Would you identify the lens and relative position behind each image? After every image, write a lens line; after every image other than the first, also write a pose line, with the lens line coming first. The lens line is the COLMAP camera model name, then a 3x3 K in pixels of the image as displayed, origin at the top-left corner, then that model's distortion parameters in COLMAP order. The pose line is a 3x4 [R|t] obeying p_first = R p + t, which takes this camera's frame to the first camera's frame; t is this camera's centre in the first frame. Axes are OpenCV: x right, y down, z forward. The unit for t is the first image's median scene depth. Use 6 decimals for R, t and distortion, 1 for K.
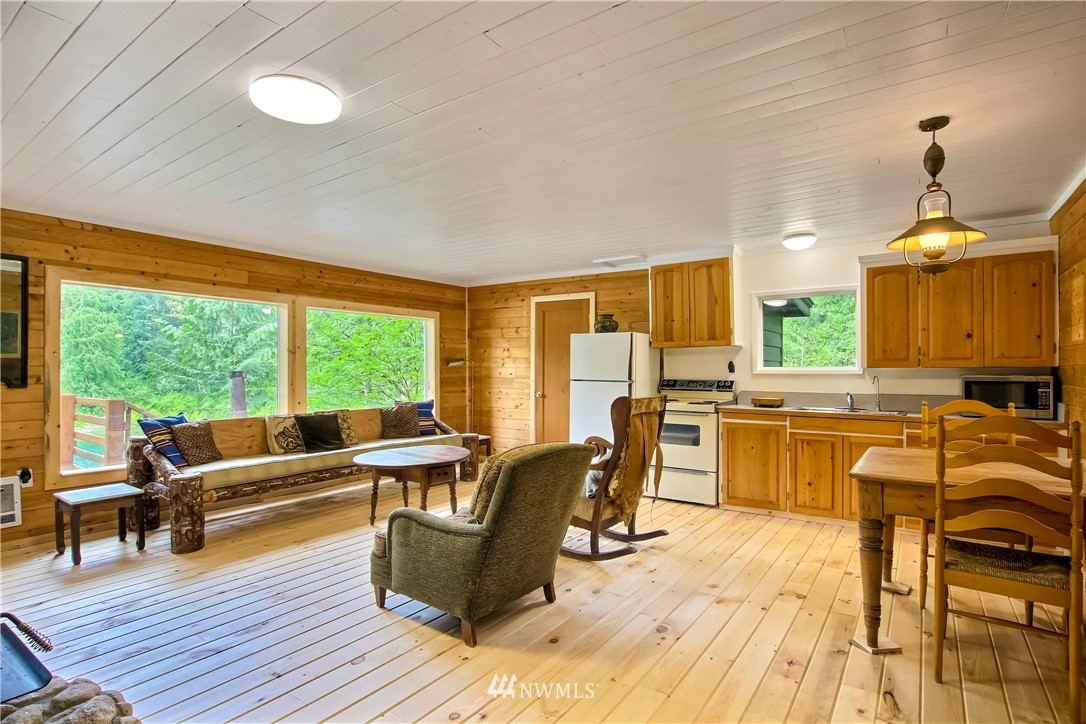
lens RADIAL K [[542.7, 0, 548.2], [0, 542.7, 368.3], [0, 0, 1]] dist [-0.032334, 0.005099]
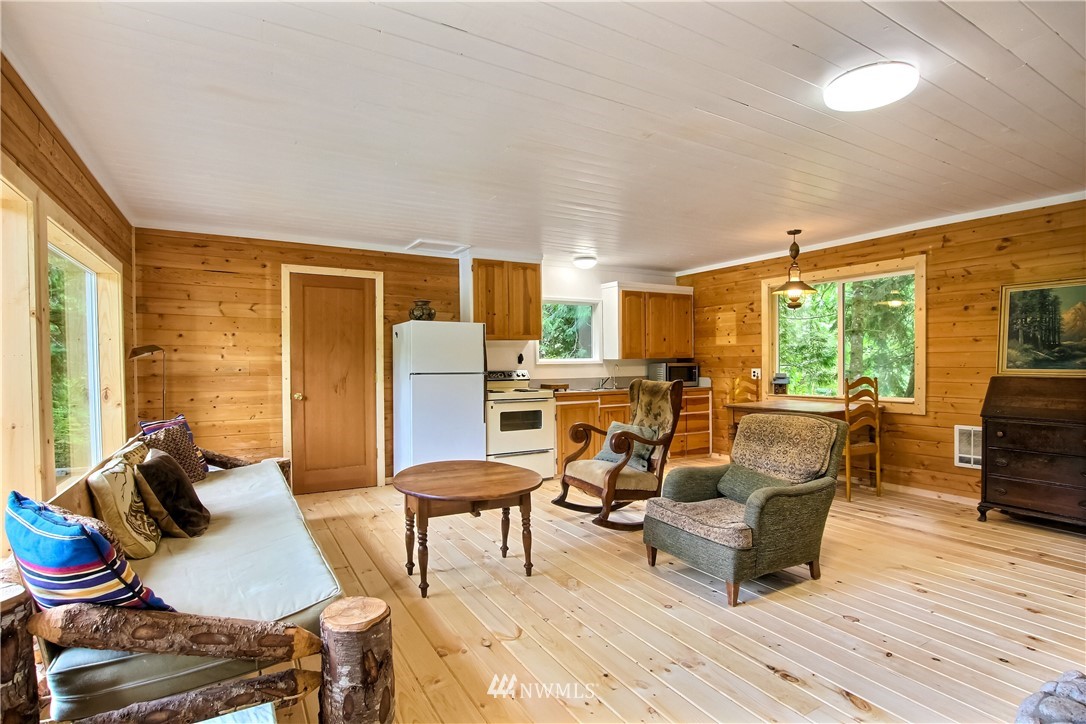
lens RADIAL K [[542.7, 0, 546.0], [0, 542.7, 369.2], [0, 0, 1]] dist [-0.032334, 0.005099]
pose [[0.418170, -0.017105, 0.908208, -0.795736], [0.008689, 0.999852, 0.014830, 0.003584], [-0.908327, 0.001690, 0.418256, 0.550875]]
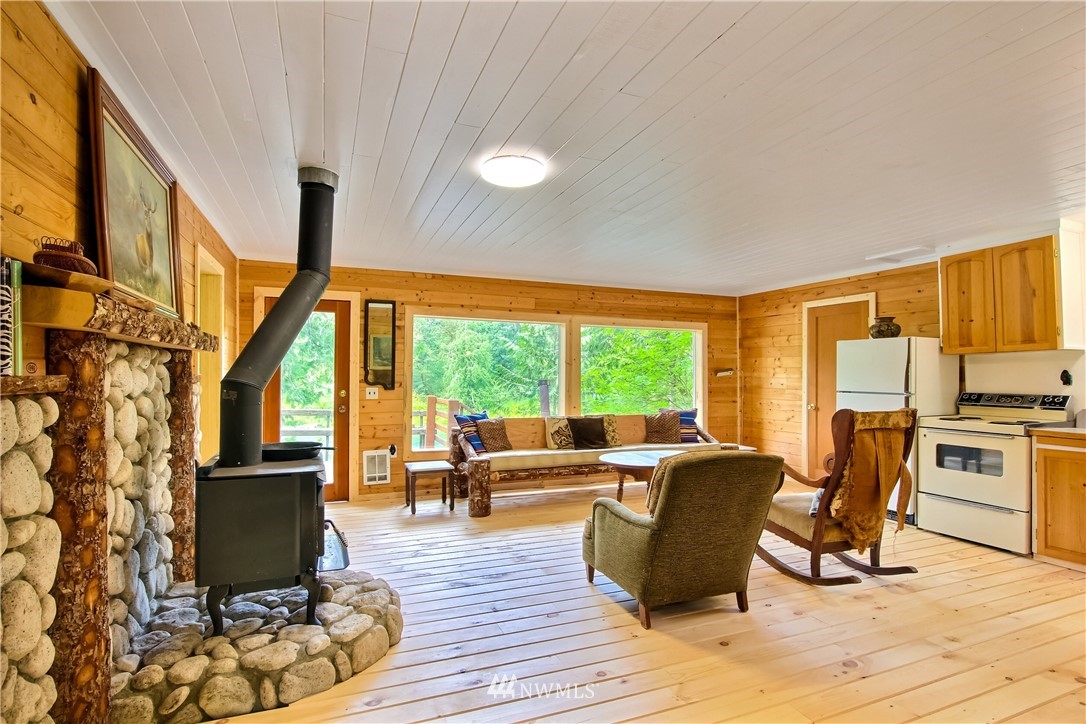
lens RADIAL K [[542.7, 0, 548.3], [0, 542.7, 369.8], [0, 0, 1]] dist [-0.032334, 0.005099]
pose [[0.839342, -0.004005, -0.543589, 0.153341], [-0.005141, 0.999870, -0.015305, 0.001741], [0.543580, 0.015641, 0.839212, -0.024121]]
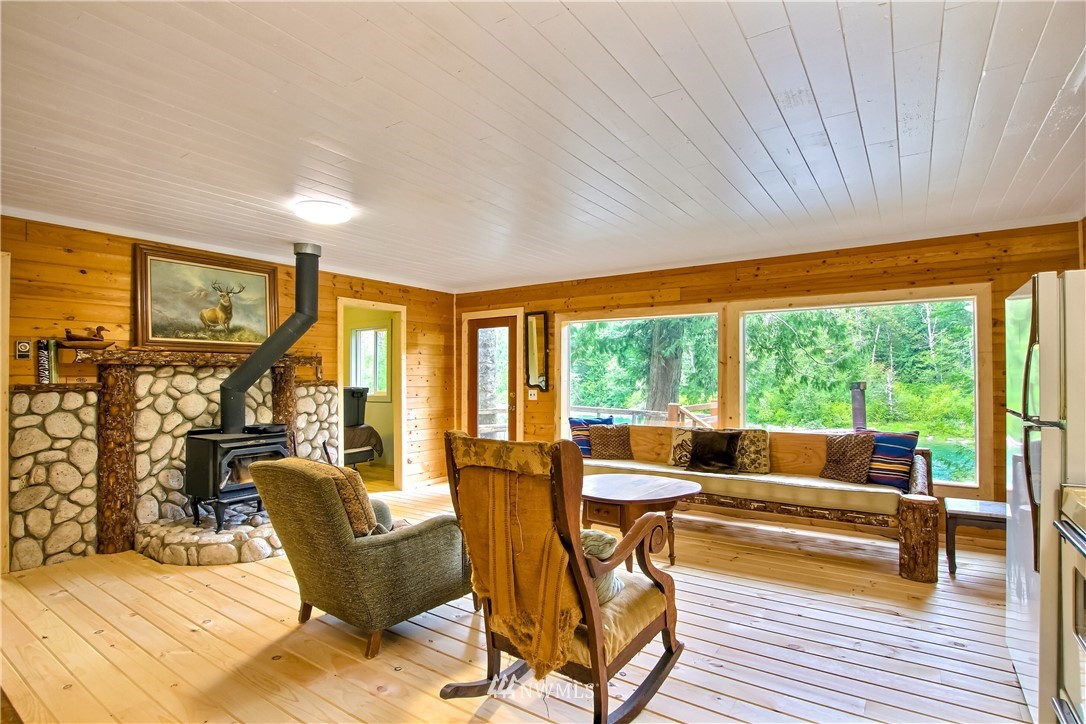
lens RADIAL K [[542.7, 0, 549.9], [0, 542.7, 370.2], [0, 0, 1]] dist [-0.032334, 0.005099]
pose [[0.010807, -0.015353, -0.999824, 0.539419], [0.002102, 0.999880, -0.015332, -0.004003], [0.999939, -0.001936, 0.010838, 0.799301]]
